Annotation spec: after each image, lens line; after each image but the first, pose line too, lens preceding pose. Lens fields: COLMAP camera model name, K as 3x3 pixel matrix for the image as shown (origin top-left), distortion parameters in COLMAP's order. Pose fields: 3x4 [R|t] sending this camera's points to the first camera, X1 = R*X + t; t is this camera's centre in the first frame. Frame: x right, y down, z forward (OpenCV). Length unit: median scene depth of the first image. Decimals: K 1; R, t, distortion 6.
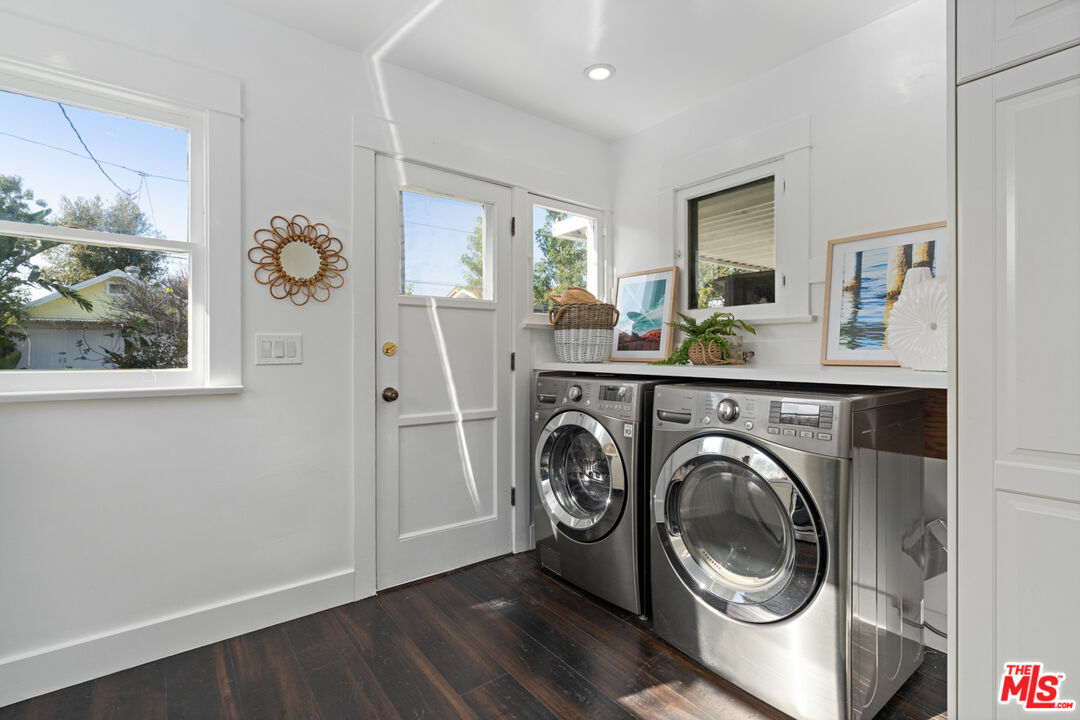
lens RADIAL K [[498.8, 0, 531.4], [0, 498.8, 357.1], [0, 0, 1]] dist [0.003835, 0.000455]
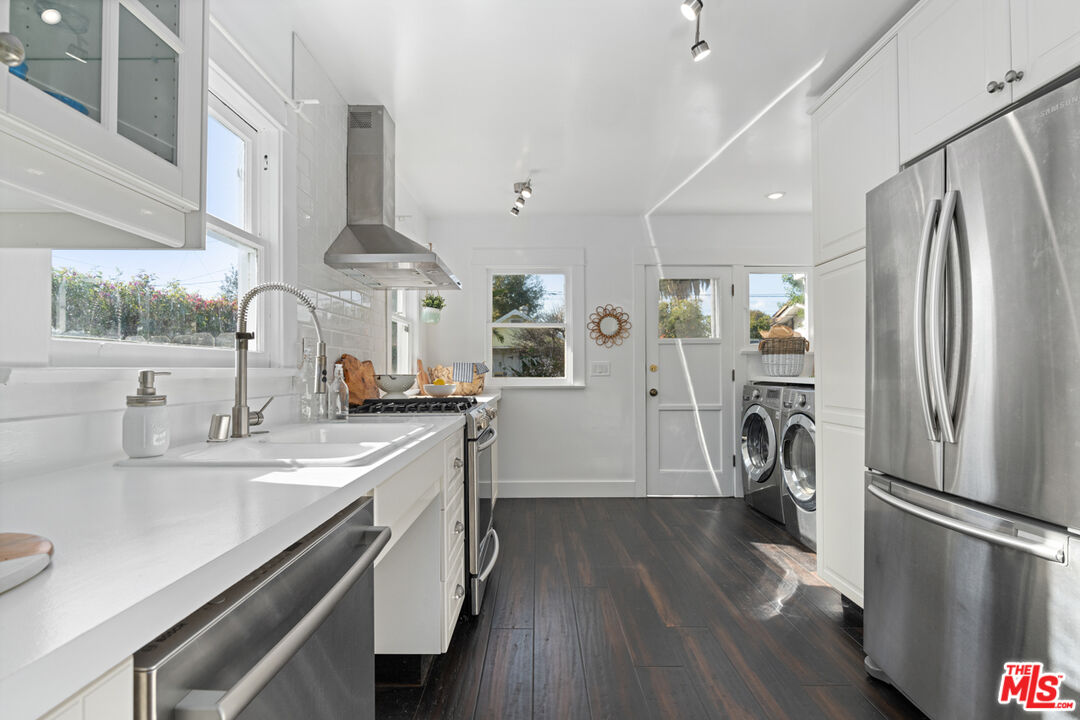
lens RADIAL K [[498.8, 0, 538.6], [0, 498.8, 364.9], [0, 0, 1]] dist [0.003835, 0.000455]
pose [[0.803386, -0.009829, -0.595377, 0.473757], [-0.000910, 0.999842, -0.017735, 0.005117], [0.595458, 0.014789, 0.803250, -0.743593]]
